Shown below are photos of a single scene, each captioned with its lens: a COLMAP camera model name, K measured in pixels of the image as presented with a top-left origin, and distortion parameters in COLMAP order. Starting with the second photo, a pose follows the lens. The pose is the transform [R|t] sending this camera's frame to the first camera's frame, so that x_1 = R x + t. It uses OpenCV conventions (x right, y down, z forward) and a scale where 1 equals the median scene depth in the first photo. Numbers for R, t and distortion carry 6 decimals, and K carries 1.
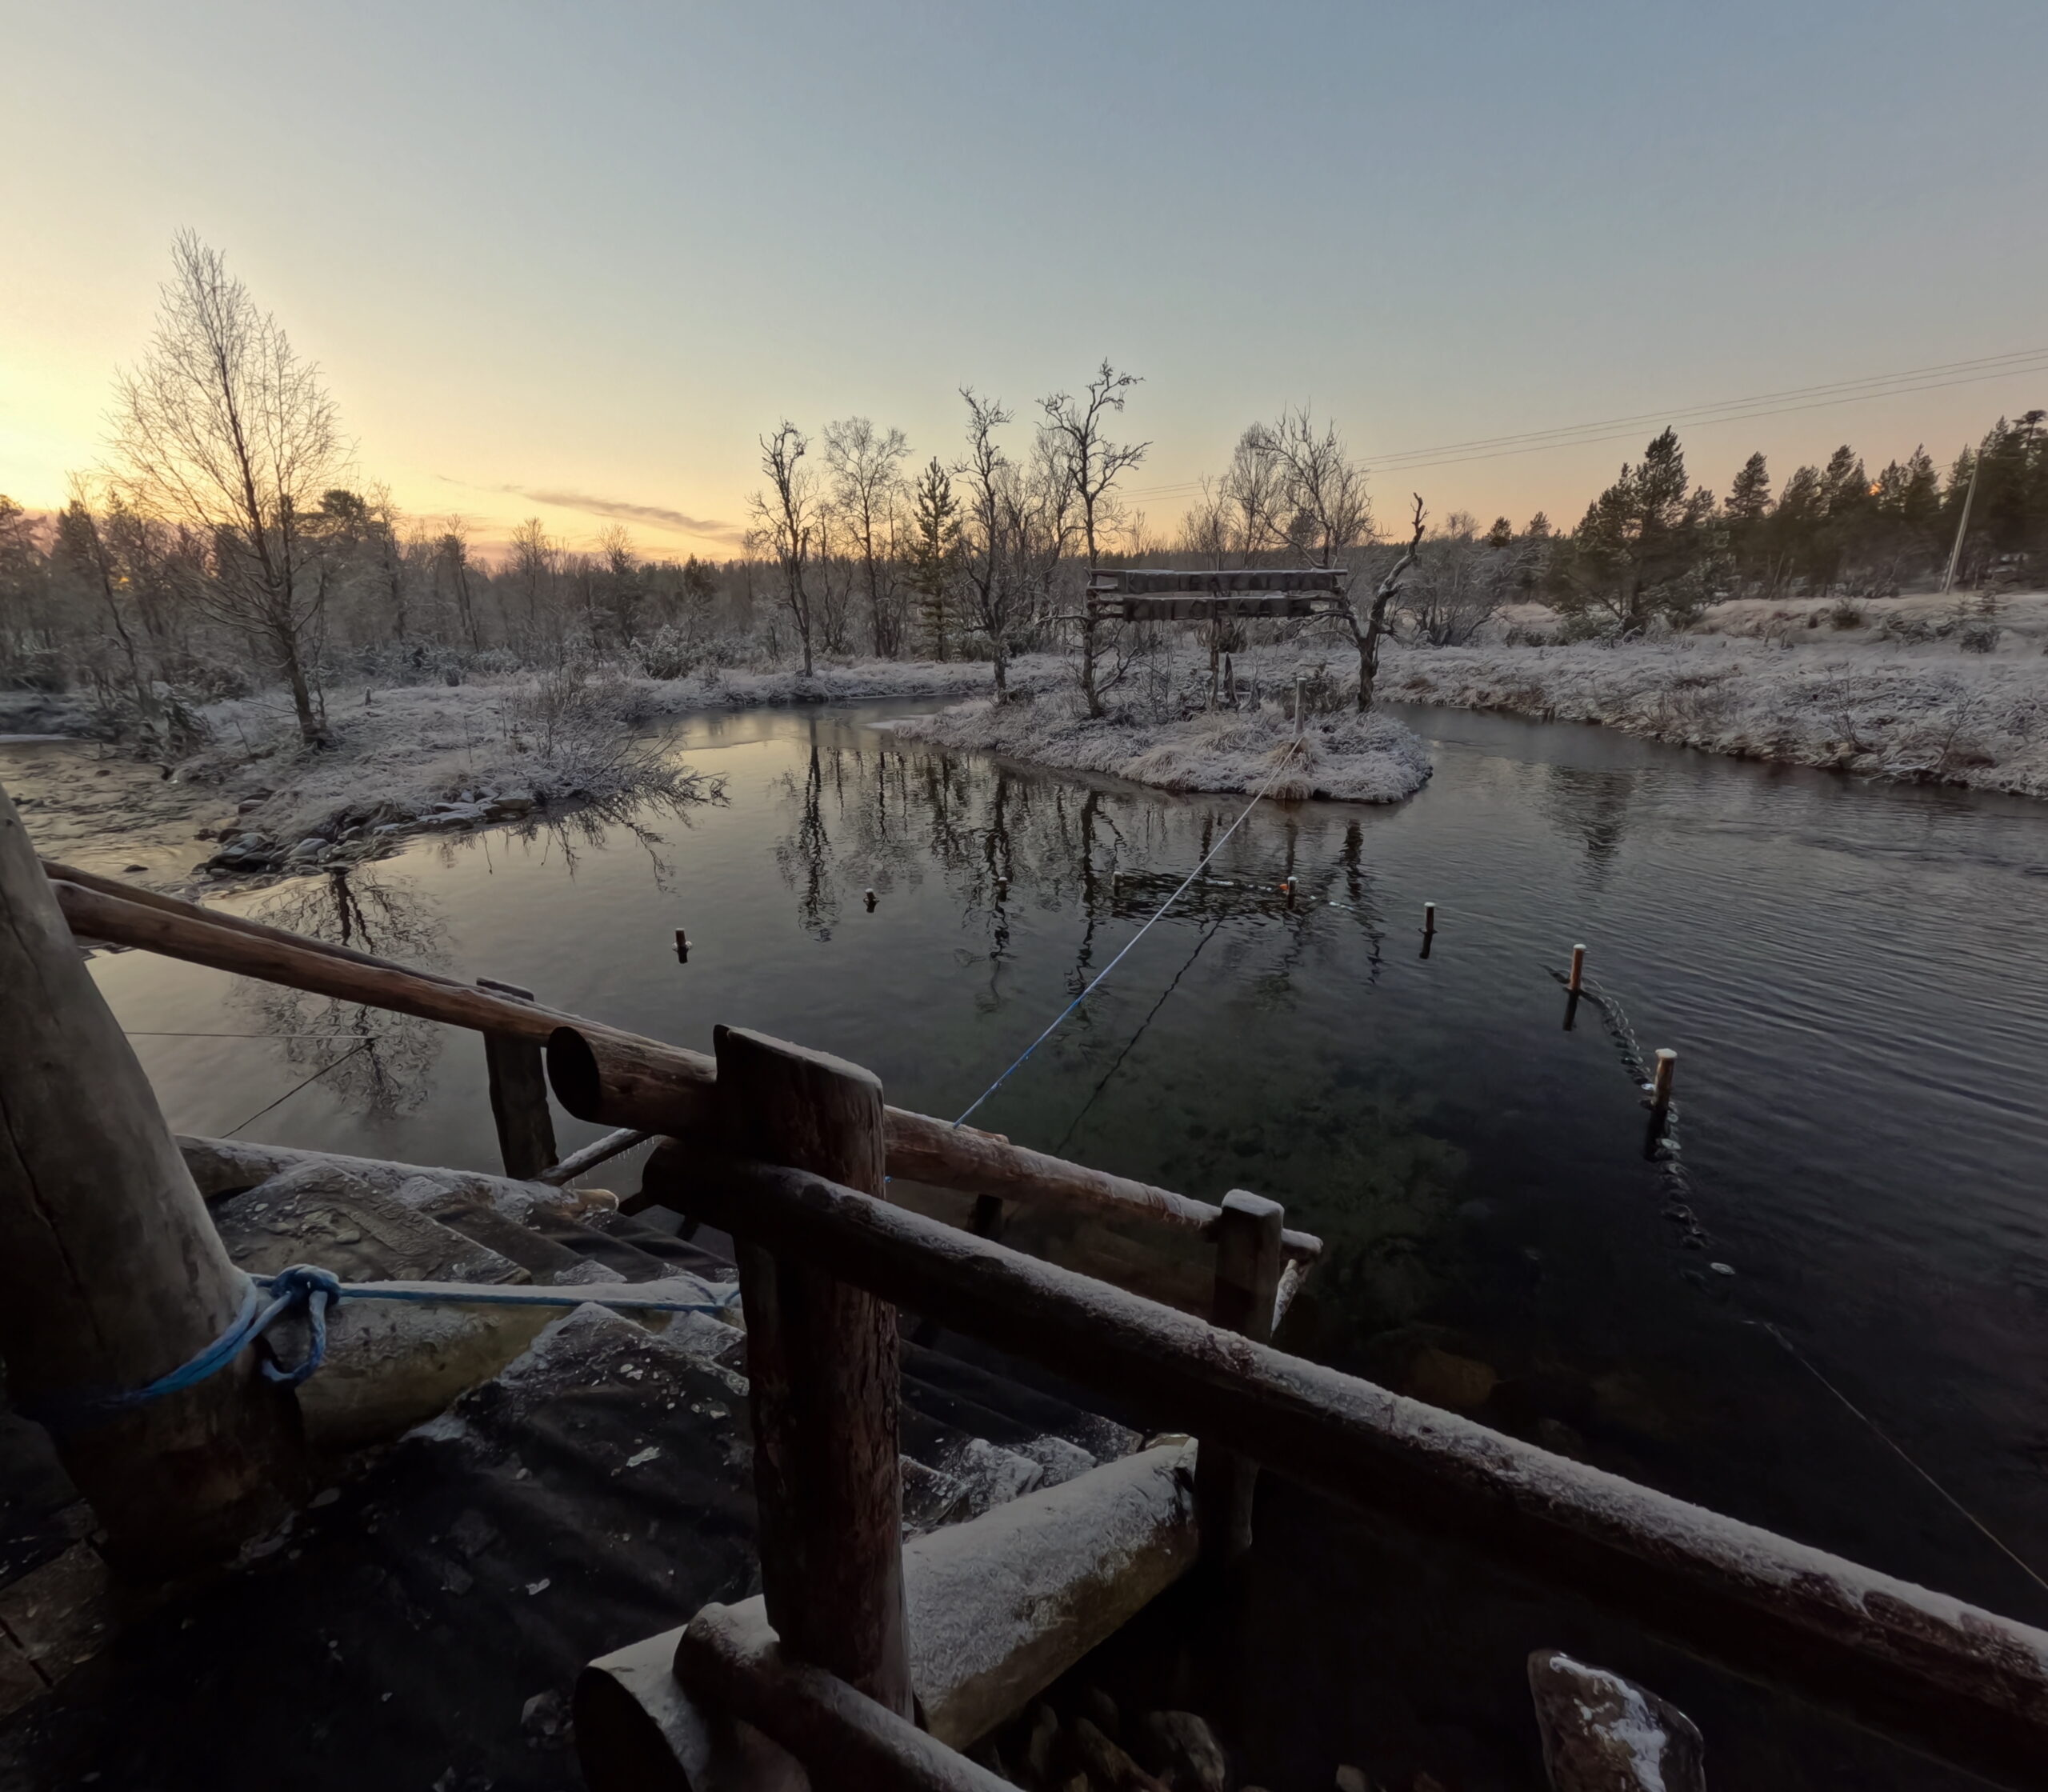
lens RADIAL K [[987.5, 0, 1024.0], [0, 987.5, 896.0], [0, 0, 1]] dist [0.001272, -0.000185]
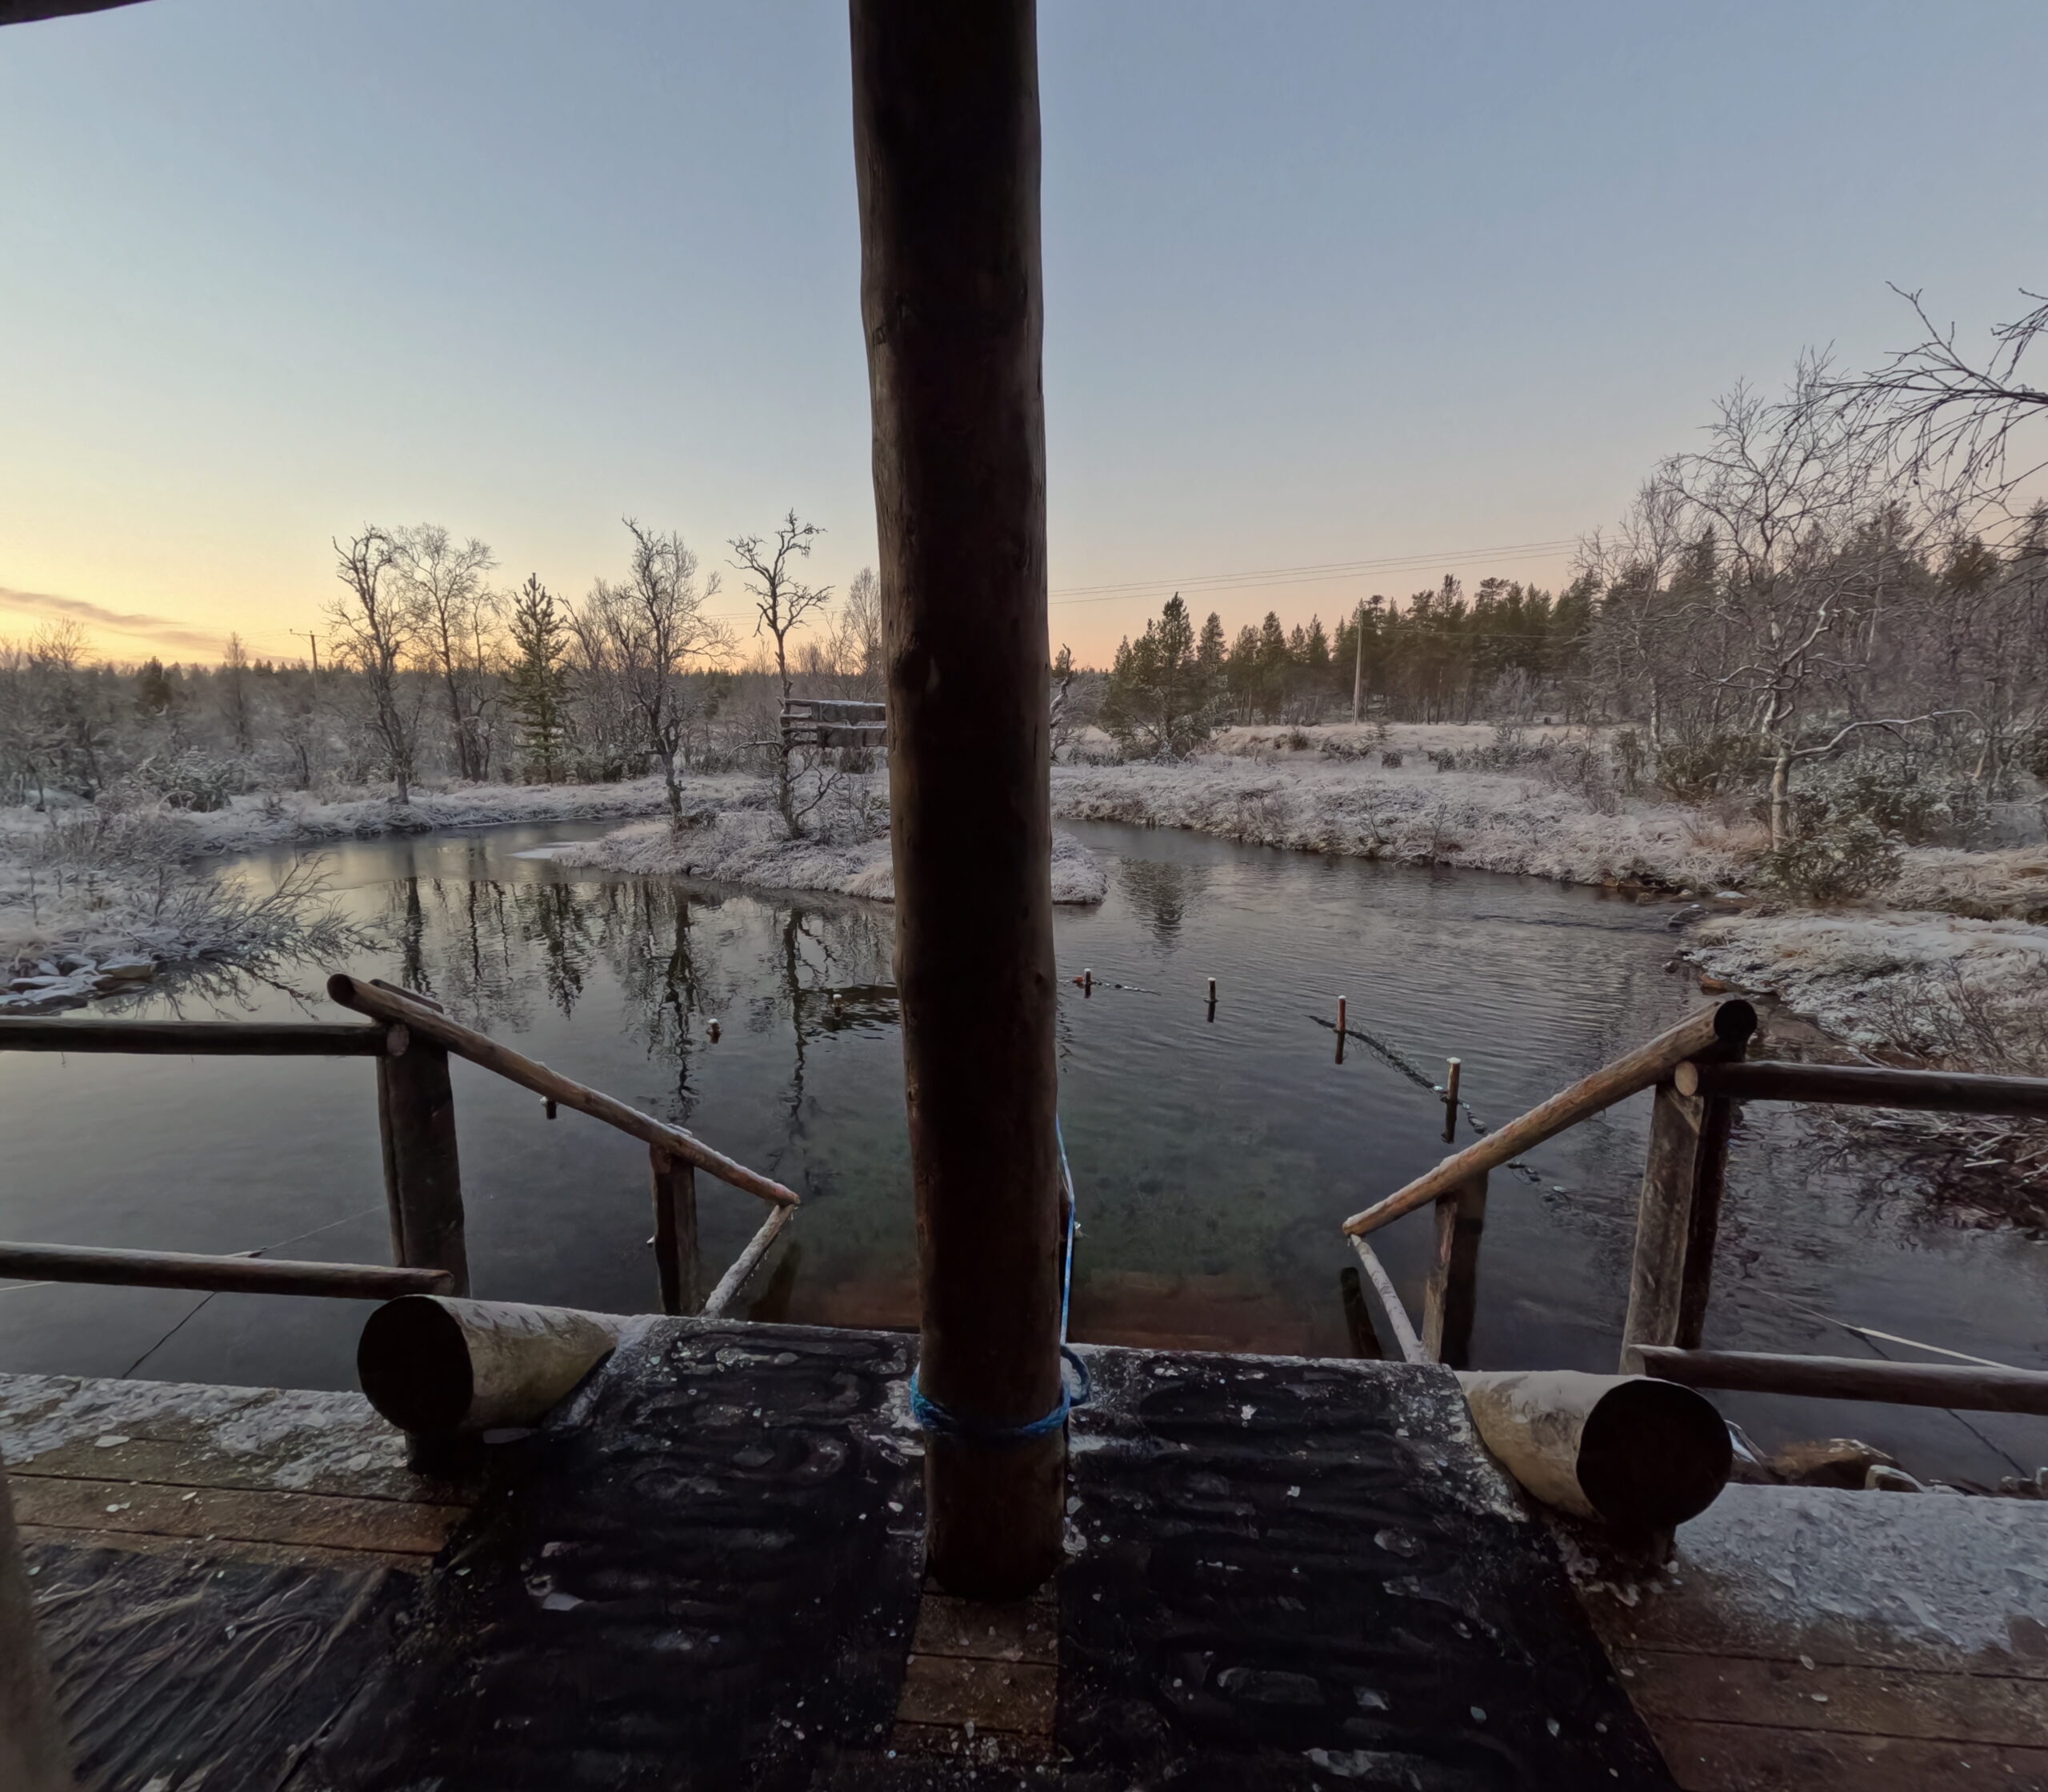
lens RADIAL K [[987.5, 0, 1024.0], [0, 987.5, 896.0], [0, 0, 1]] dist [0.001272, -0.000185]
pose [[0.909534, -0.059848, 0.411297, -0.099244], [0.106250, 0.990178, -0.090876, -0.002201], [-0.401819, 0.126355, 0.906960, -0.014393]]
